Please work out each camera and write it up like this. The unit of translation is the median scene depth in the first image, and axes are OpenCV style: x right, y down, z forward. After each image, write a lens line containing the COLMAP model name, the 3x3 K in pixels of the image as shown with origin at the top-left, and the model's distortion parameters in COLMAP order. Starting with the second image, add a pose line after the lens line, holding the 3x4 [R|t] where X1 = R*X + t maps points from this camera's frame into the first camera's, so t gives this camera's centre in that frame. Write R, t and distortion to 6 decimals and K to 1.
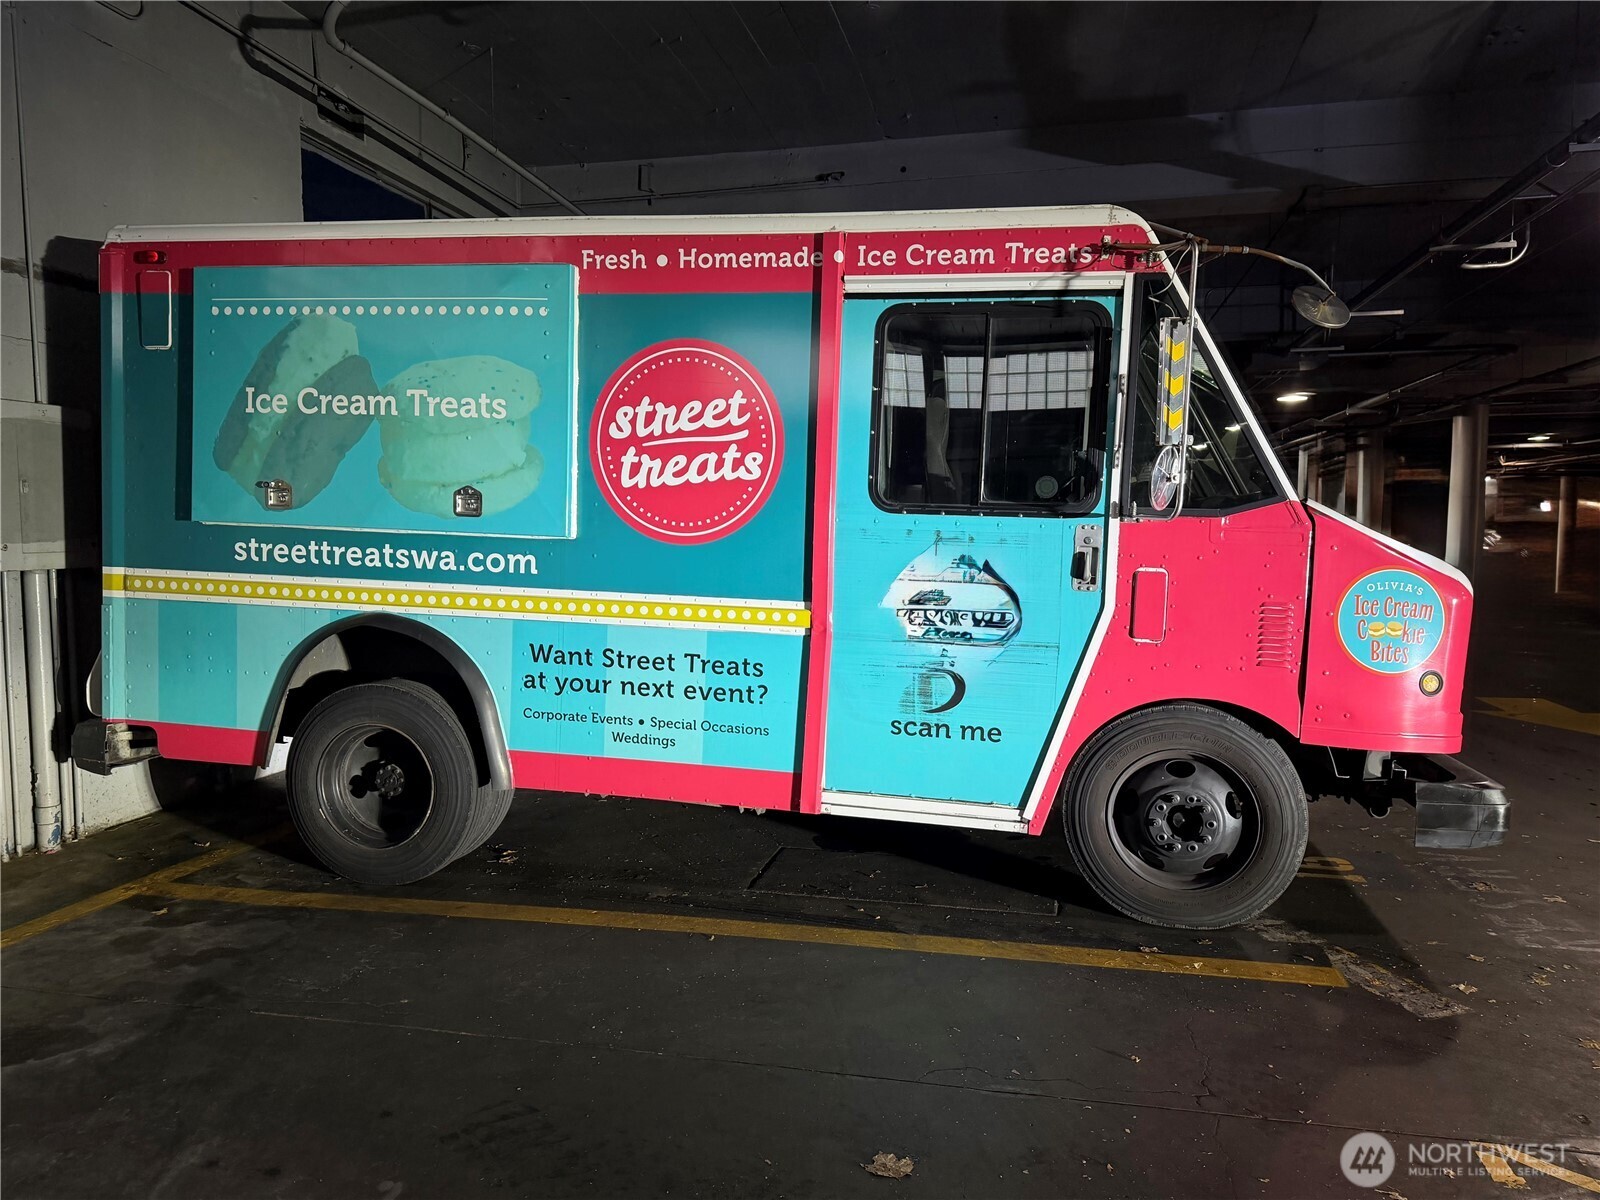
lens RADIAL K [[1135.6, 0, 798.0], [0, 1135.6, 601.7], [0, 0, 1]] dist [0.006036, -0.003495]
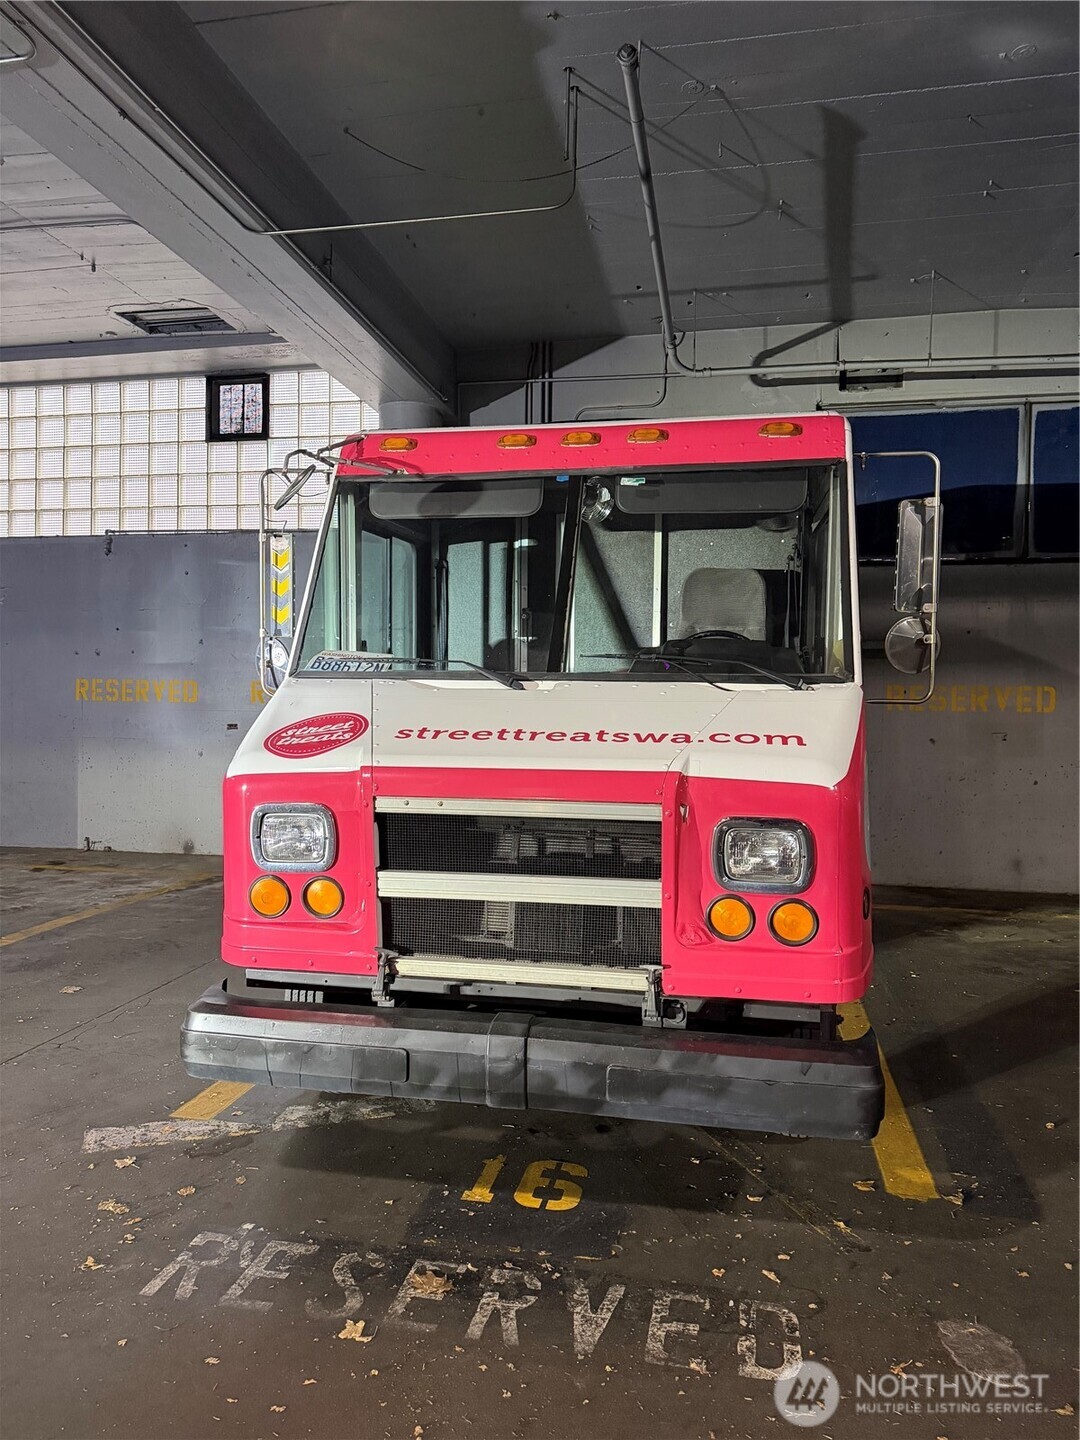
lens RADIAL K [[1022.0, 0, 537.4], [0, 1022.0, 721.0], [0, 0, 1]] dist [0.006036, -0.003495]
pose [[0.009183, 0.020013, -0.999758, 1.230192], [-0.073831, 0.997084, 0.019281, -0.077874], [0.997228, 0.073636, 0.010634, 1.095252]]
